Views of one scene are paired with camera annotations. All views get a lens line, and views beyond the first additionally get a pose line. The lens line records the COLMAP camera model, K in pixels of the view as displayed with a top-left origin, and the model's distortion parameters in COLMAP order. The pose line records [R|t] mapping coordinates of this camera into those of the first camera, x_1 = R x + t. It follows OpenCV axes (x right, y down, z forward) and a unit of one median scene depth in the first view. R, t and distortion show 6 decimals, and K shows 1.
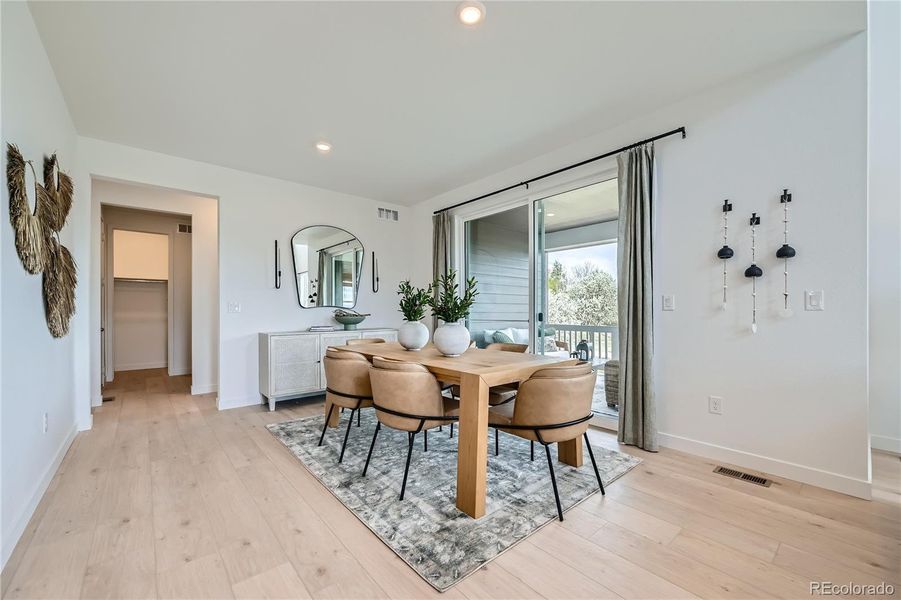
lens RADIAL K [[363.1, 0, 450.0], [0, 363.1, 311.8], [0, 0, 1]] dist [-0.002262, -0.000118]
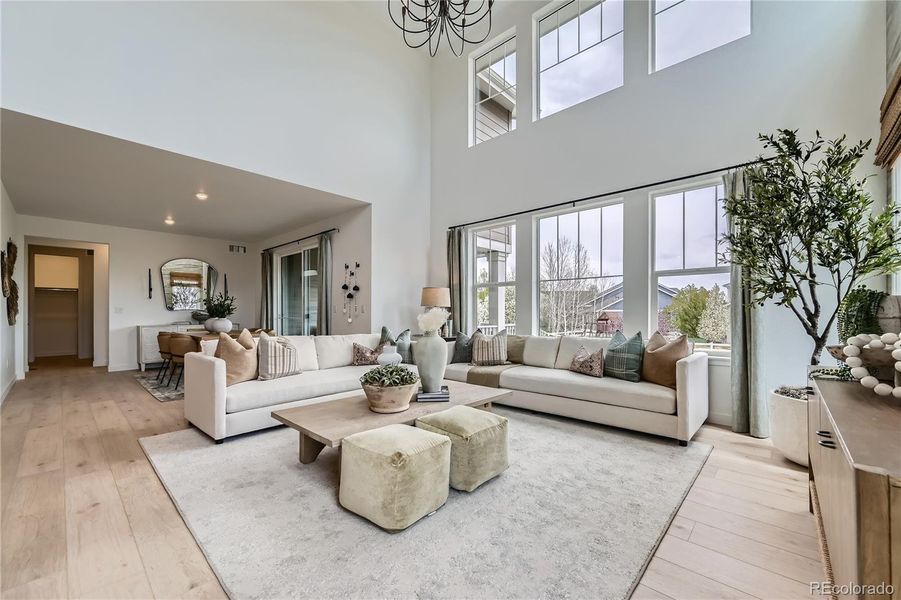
lens RADIAL K [[363.1, 0, 450.0], [0, 363.1, 311.8], [0, 0, 1]] dist [-0.002262, -0.000118]
pose [[0.992676, 0.000128, 0.120810, 0.672214], [0.000098, 0.999998, -0.001863, -0.002758], [-0.120810, 0.001861, 0.992674, -0.788717]]
